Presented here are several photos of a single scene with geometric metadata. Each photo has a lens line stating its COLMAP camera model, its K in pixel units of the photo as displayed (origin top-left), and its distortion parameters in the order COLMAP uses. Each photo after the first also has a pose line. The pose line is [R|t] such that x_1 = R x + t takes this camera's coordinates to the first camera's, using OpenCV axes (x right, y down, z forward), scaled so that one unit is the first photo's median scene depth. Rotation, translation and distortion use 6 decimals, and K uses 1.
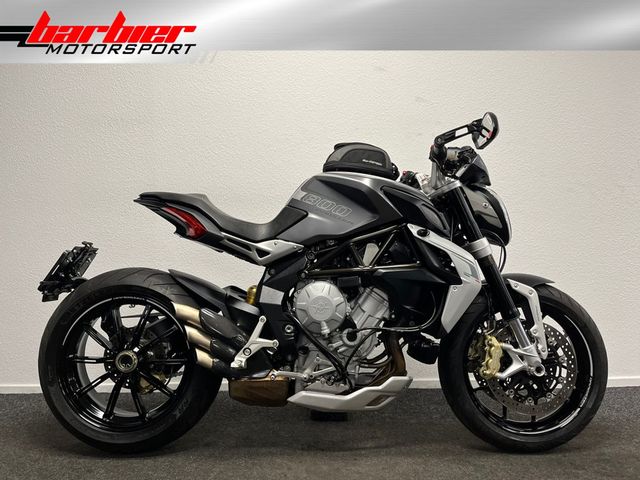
lens RADIAL K [[488.7, 0, 335.5], [0, 488.7, 229.6], [0, 0, 1]] dist [-0.007377, -0.008493]
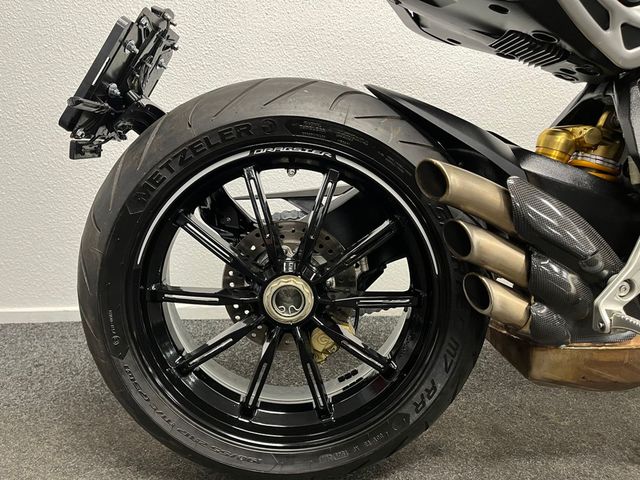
lens RADIAL K [[492.4, 0, 320.0], [0, 492.4, 240.0], [0, 0, 1]] dist [0.049309, -0.068017]
pose [[0.999820, 0.007625, 0.017370, -0.420714], [-0.011894, 0.965309, 0.260841, 0.108014], [-0.014778, -0.261001, 0.965226, 0.609613]]
